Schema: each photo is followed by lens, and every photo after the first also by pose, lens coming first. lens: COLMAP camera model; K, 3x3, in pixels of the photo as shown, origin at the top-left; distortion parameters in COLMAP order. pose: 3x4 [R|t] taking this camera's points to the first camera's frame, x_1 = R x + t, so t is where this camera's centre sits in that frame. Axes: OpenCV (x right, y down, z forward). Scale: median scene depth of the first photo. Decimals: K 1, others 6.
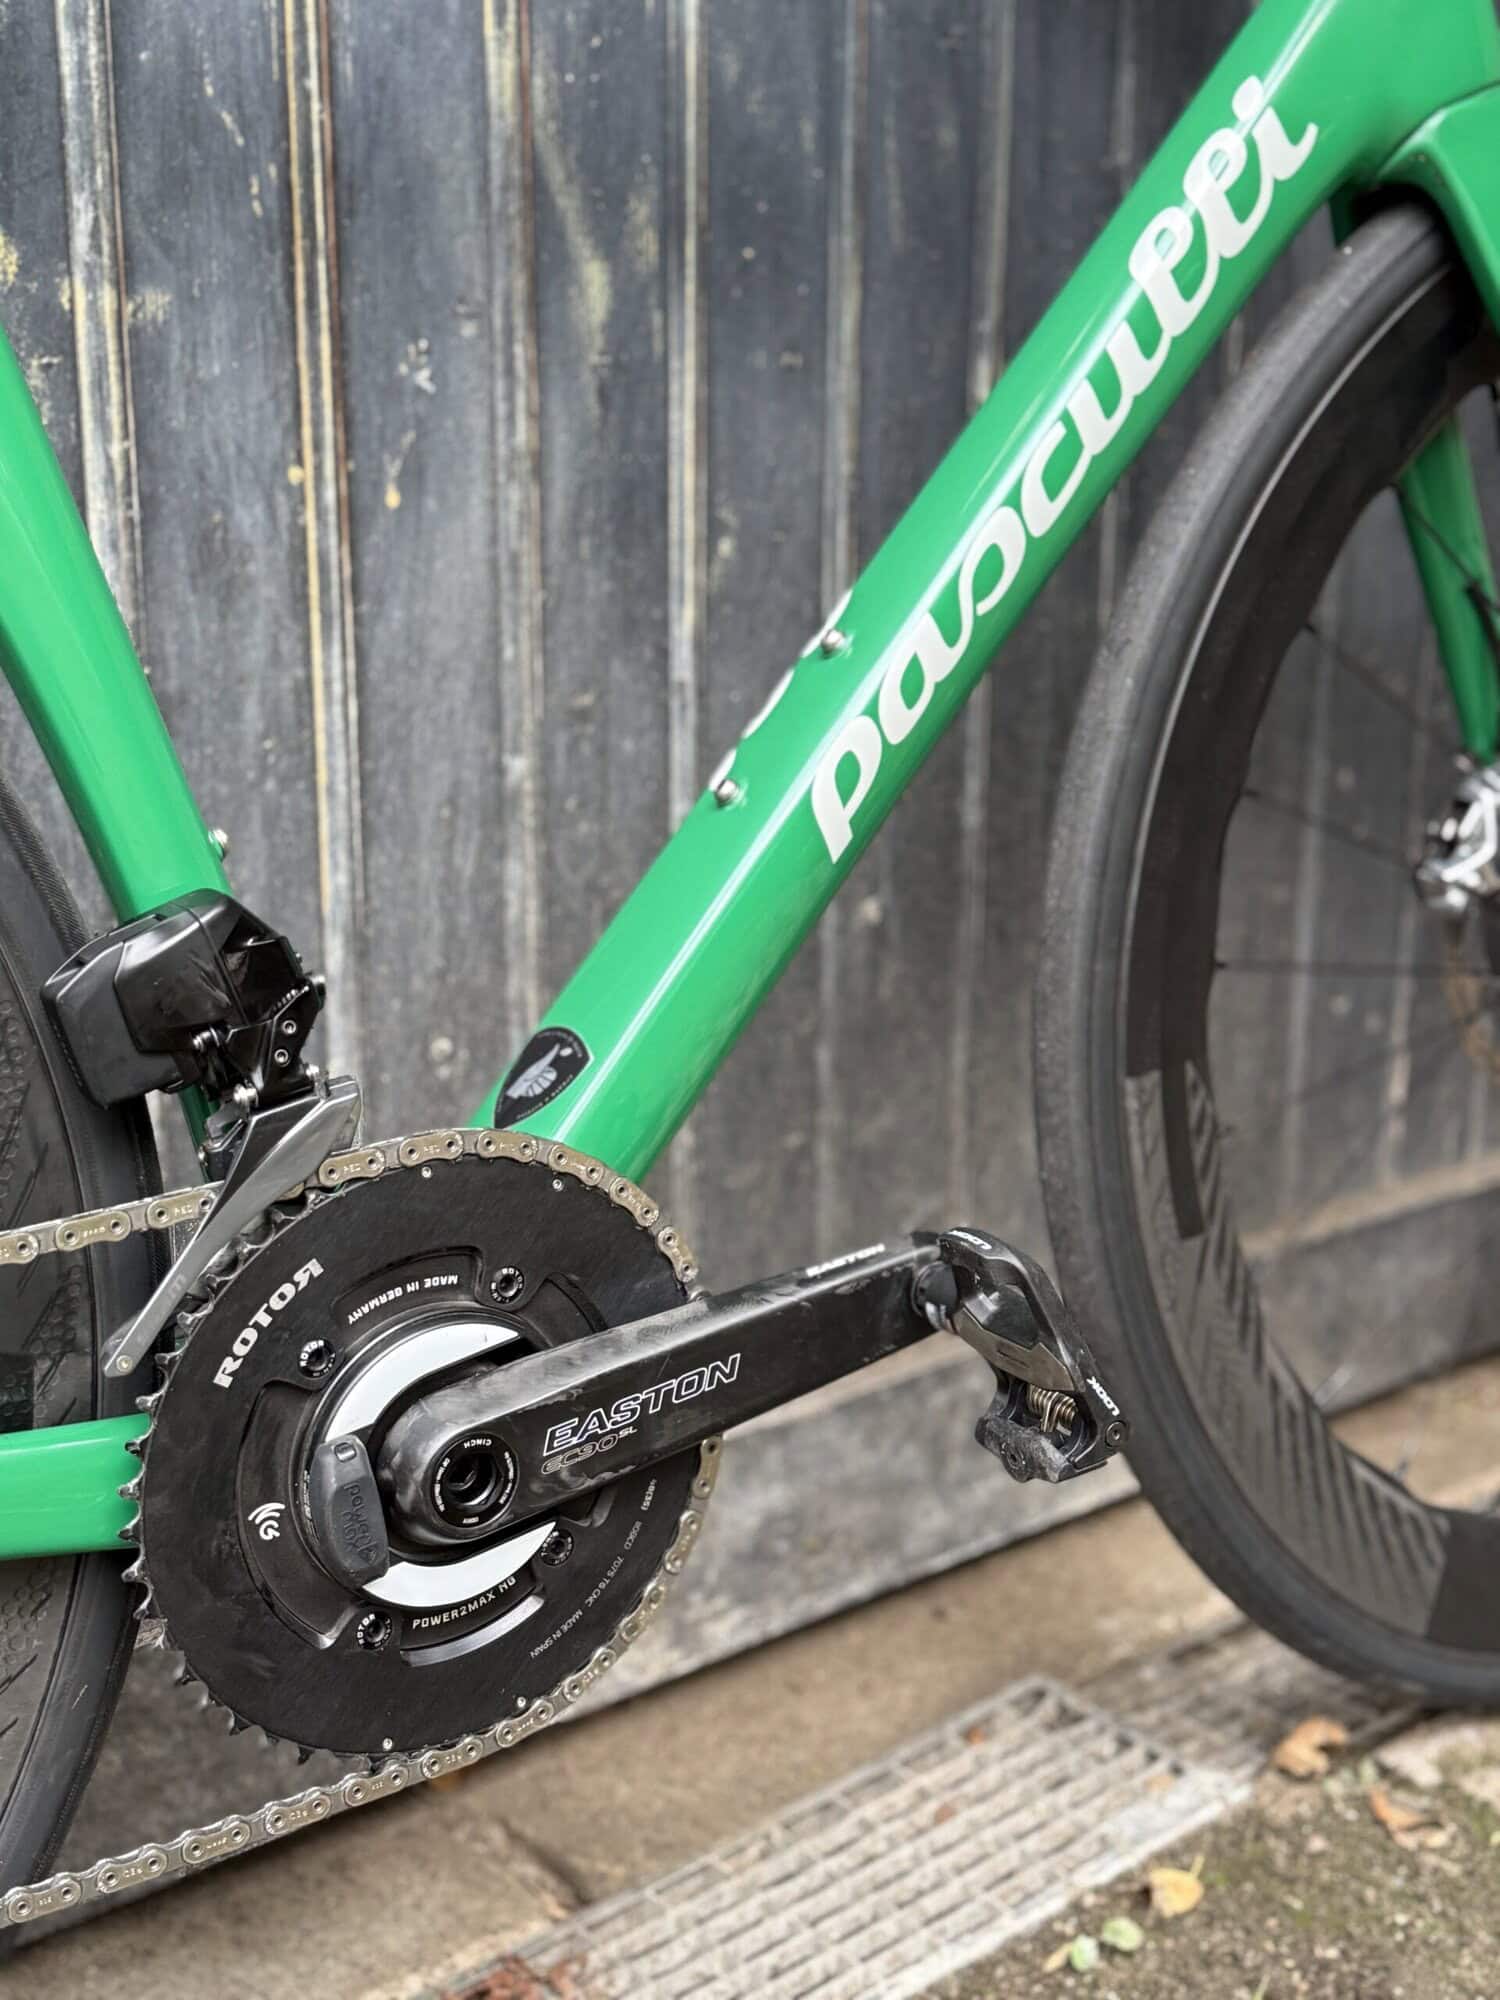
lens RADIAL K [[2520.0, 0, 746.1], [0, 2520.0, 991.0], [0, 0, 1]] dist [0.195493, -0.467721]
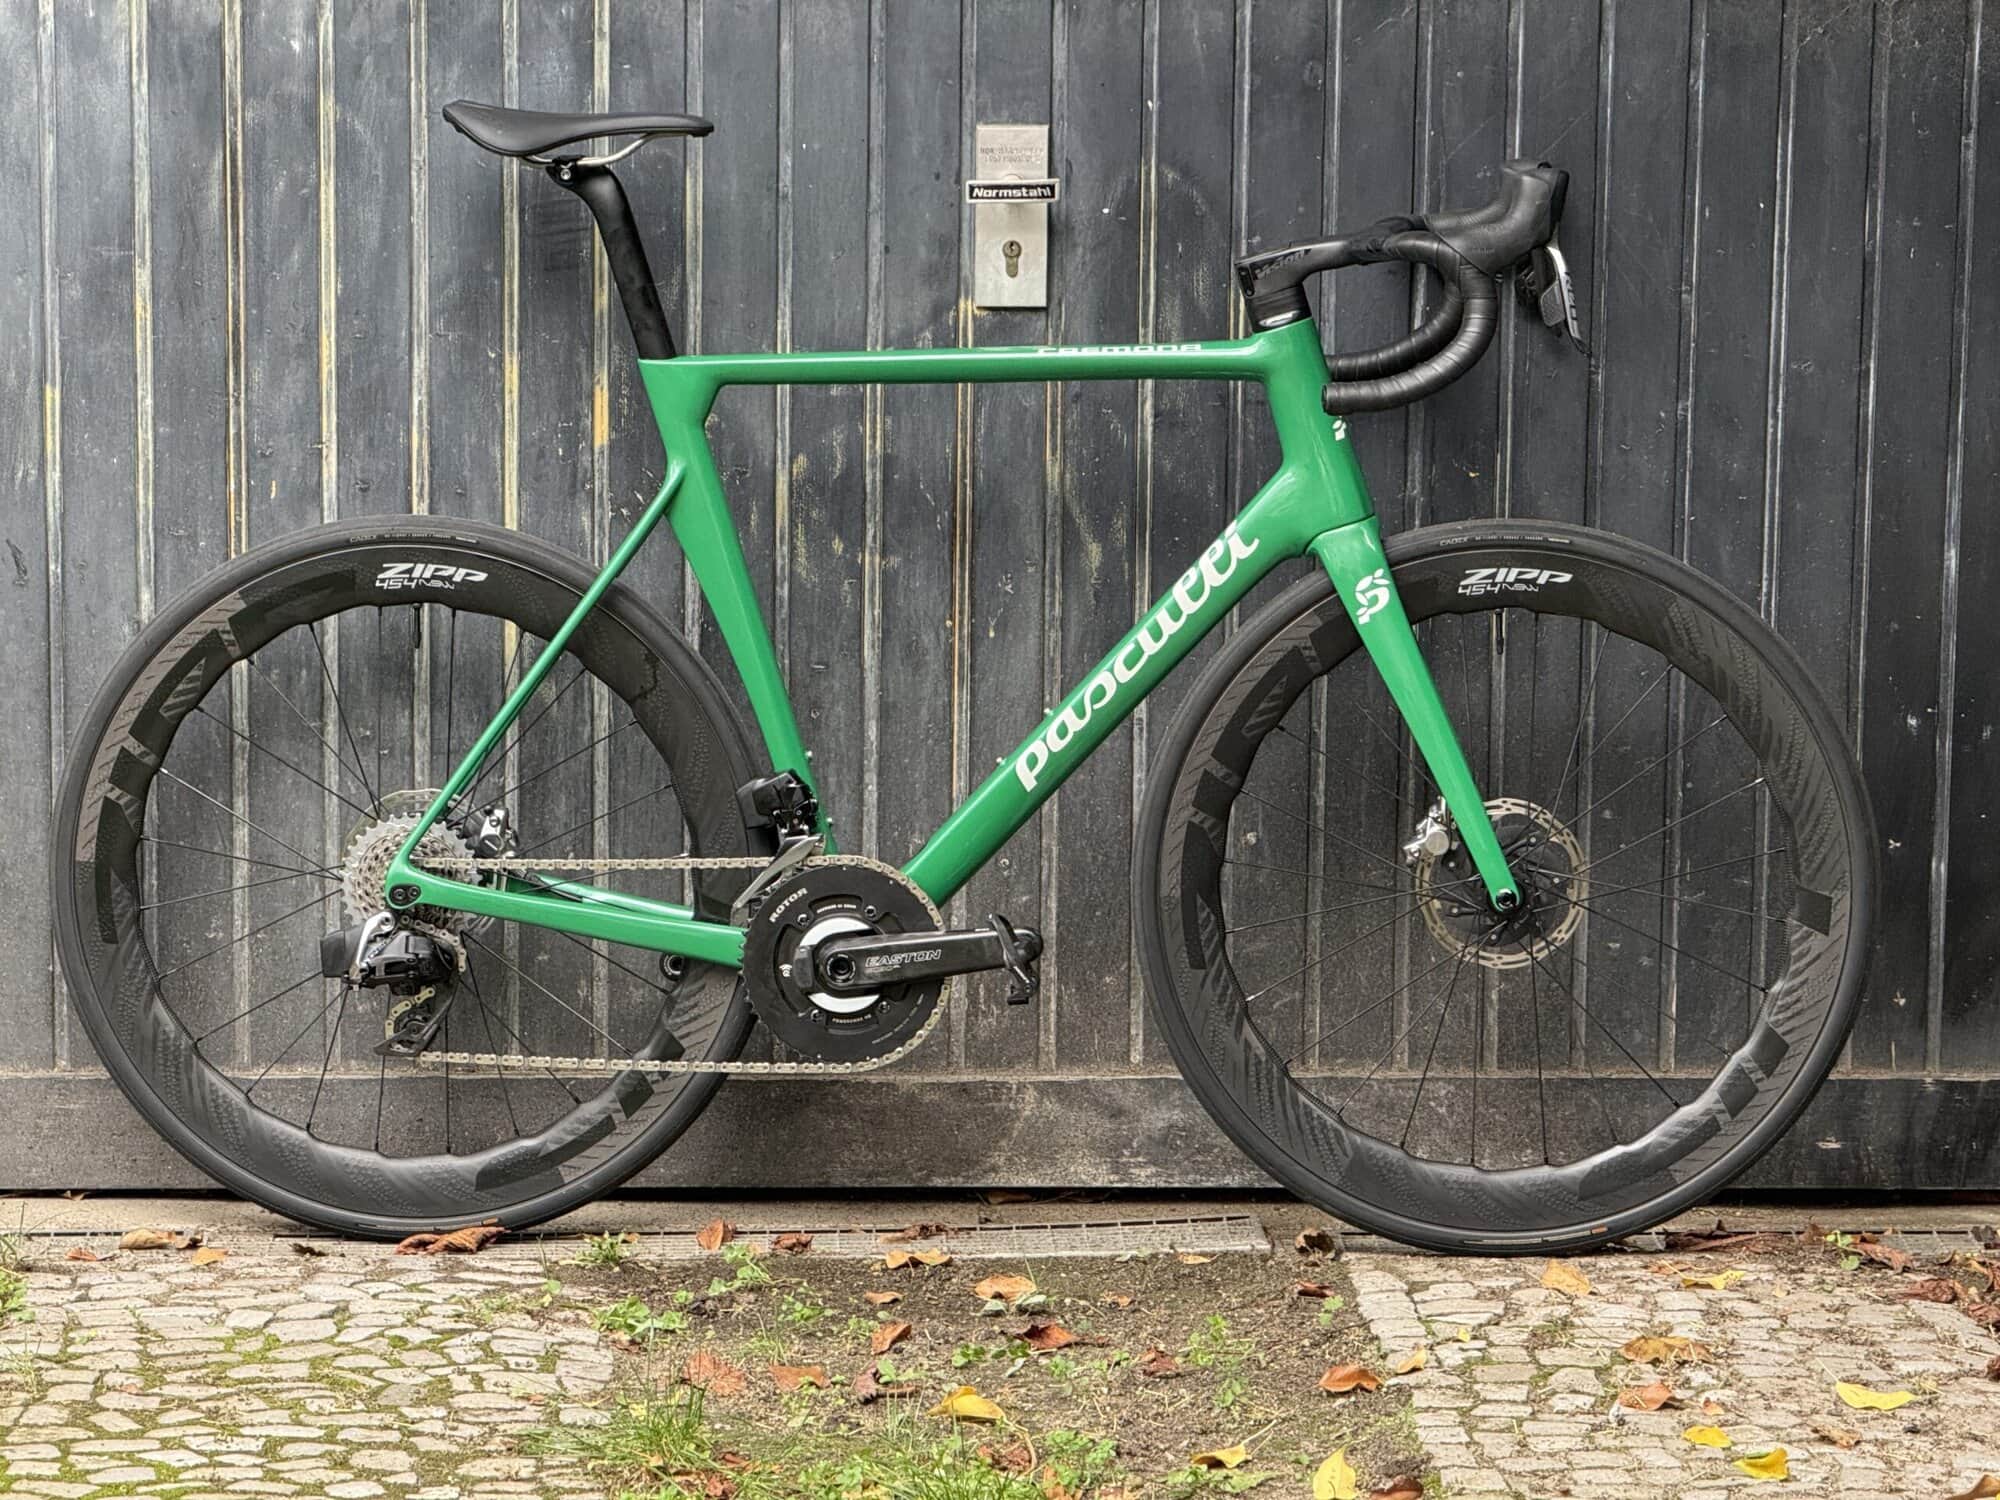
lens RADIAL K [[7095.7, 0, 1000.0], [0, 7095.7, 750.0], [0, 0, 1]] dist [0.261431, -0.429618]
pose [[0.799566, 0.117435, -0.588984, 4.150904], [-0.160133, 0.986880, -0.020616, 0.062410], [0.578836, 0.110799, 0.807882, -4.799042]]
